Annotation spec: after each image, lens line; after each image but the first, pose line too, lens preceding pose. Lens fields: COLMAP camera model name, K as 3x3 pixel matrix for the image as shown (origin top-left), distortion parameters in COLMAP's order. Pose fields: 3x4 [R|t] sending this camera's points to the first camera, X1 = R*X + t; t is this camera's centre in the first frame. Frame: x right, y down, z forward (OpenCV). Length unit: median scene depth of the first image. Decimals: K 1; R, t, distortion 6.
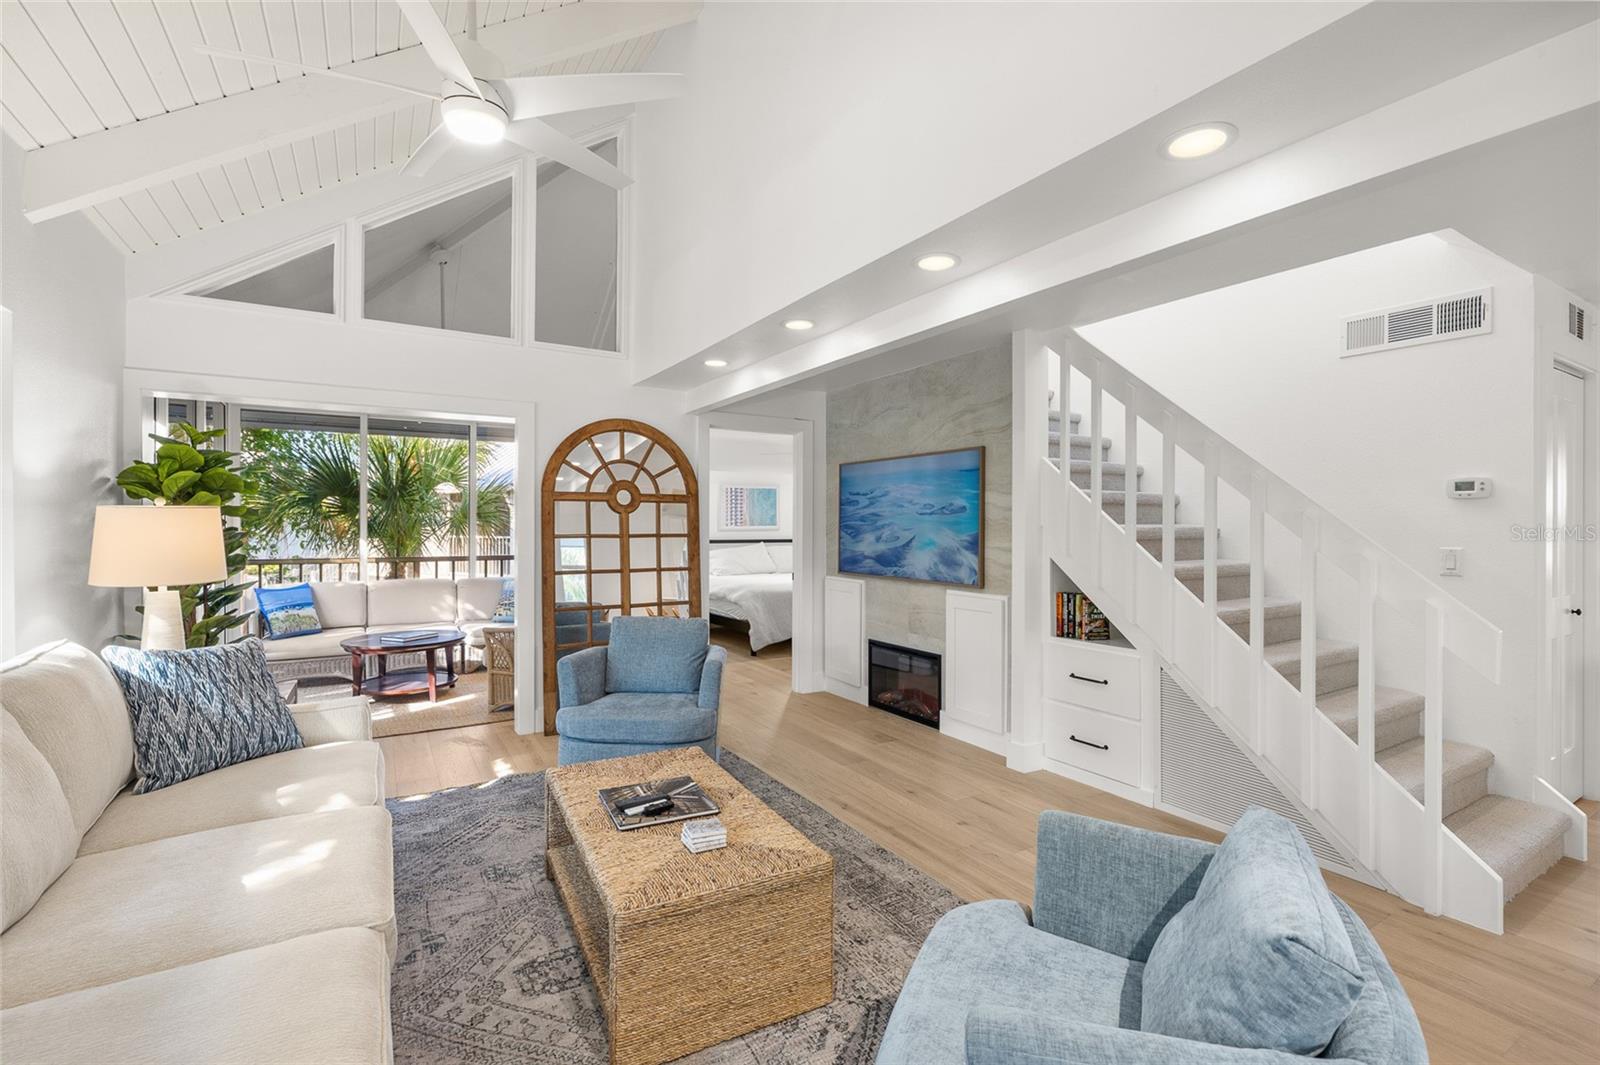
lens RADIAL K [[713.3, 0, 796.1], [0, 713.3, 529.1], [0, 0, 1]] dist [-0.003040, 0.000569]
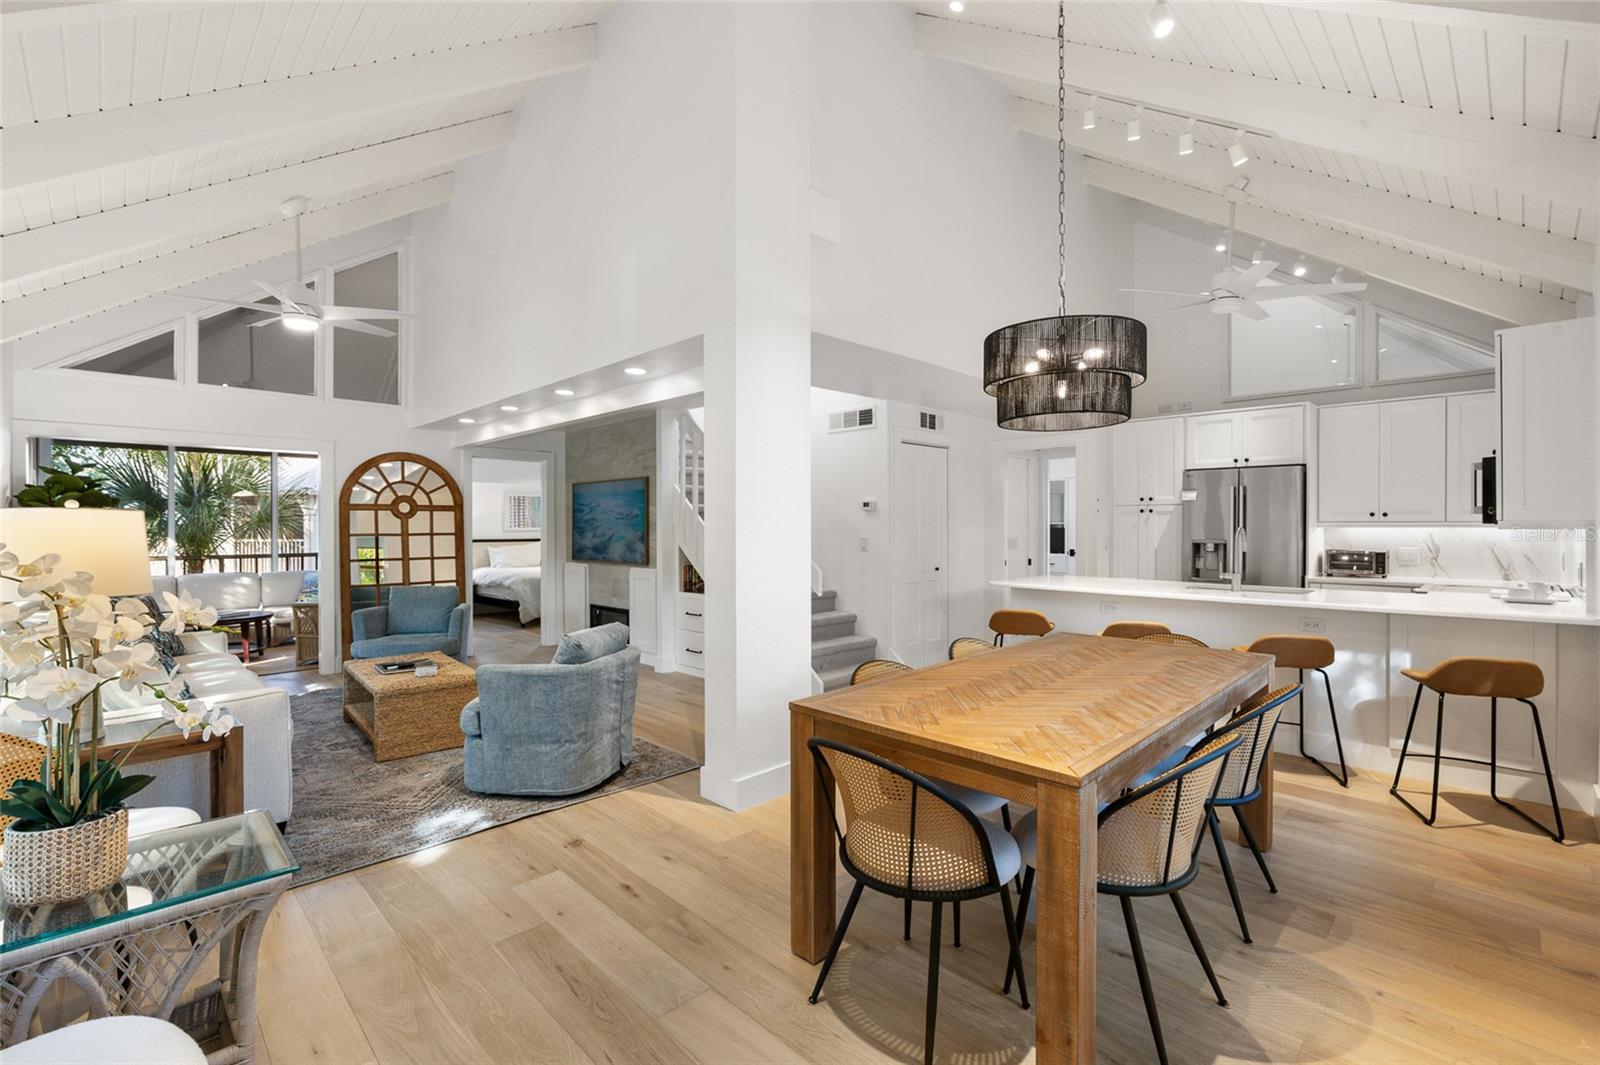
lens RADIAL K [[713.3, 0, 800.3], [0, 713.3, 531.9], [0, 0, 1]] dist [-0.003040, 0.000569]
pose [[0.973036, -0.006163, 0.230569, 0.196718], [0.005874, 0.999981, 0.001940, 0.006090], [-0.230577, -0.000533, 0.973054, -0.558027]]
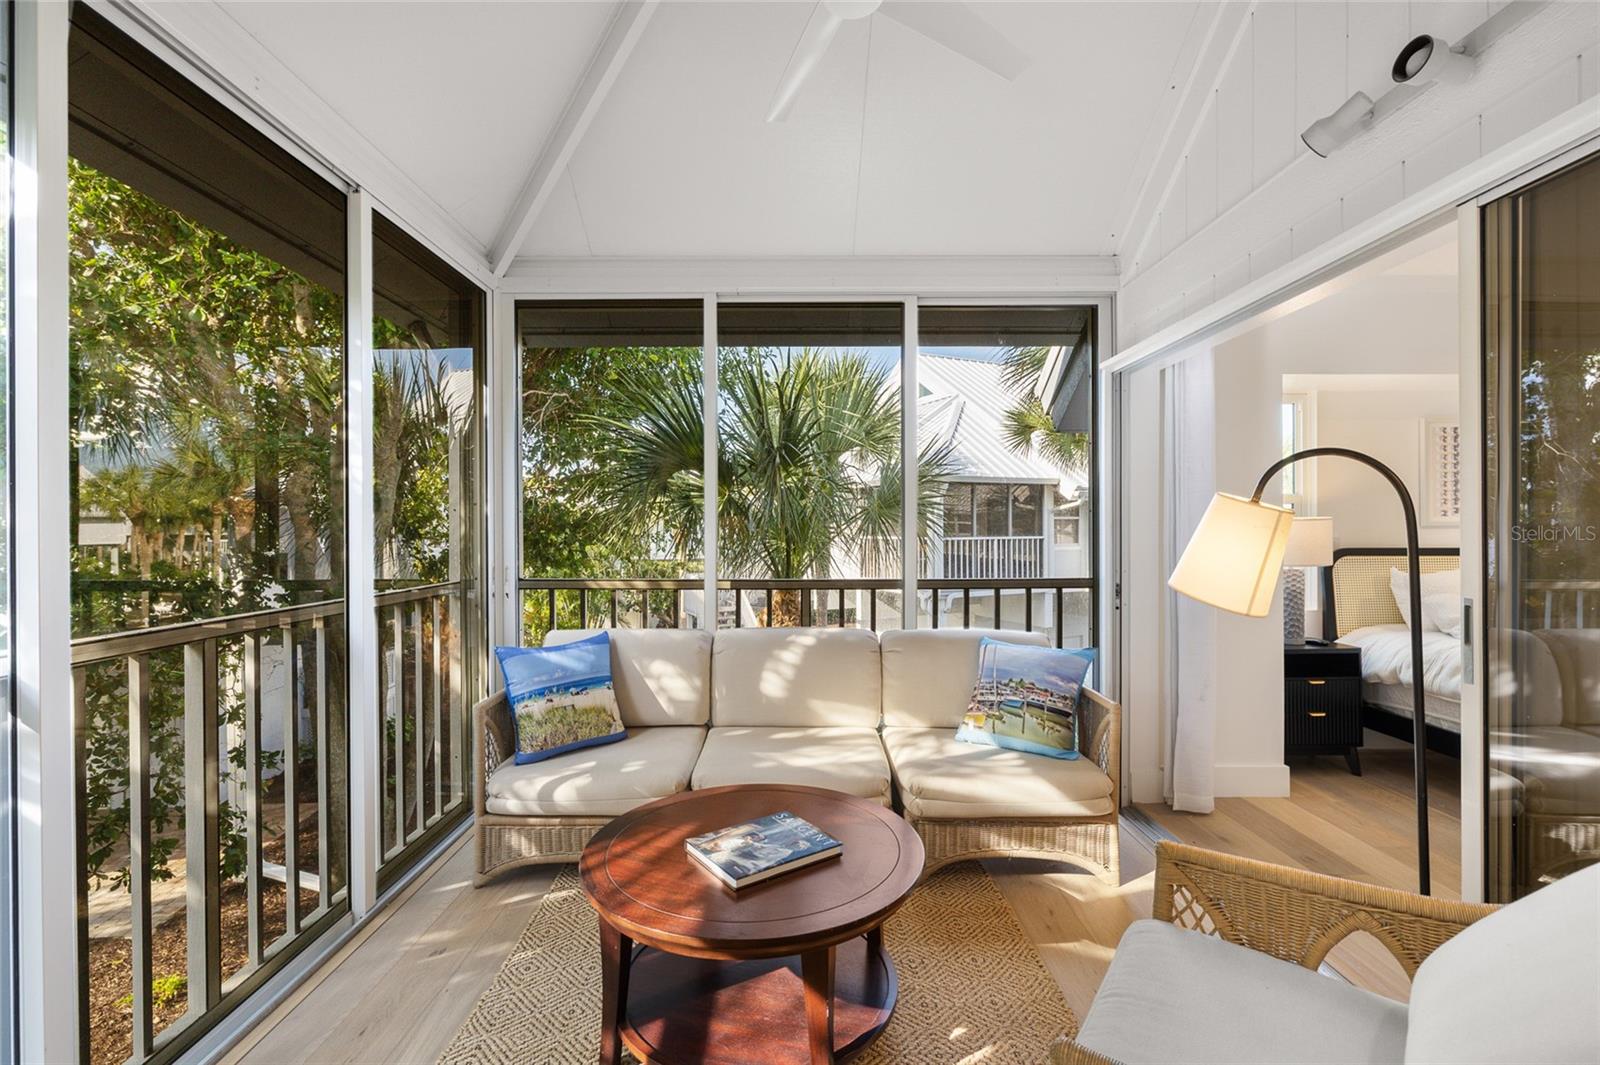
lens RADIAL K [[713.3, 0, 797.2], [0, 713.3, 527.3], [0, 0, 1]] dist [-0.003040, 0.000569]
pose [[0.858955, 0.001717, -0.512048, -0.422581], [-0.002699, 0.999996, -0.001173, 0.004053], [0.512044, 0.002389, 0.858956, 0.851776]]
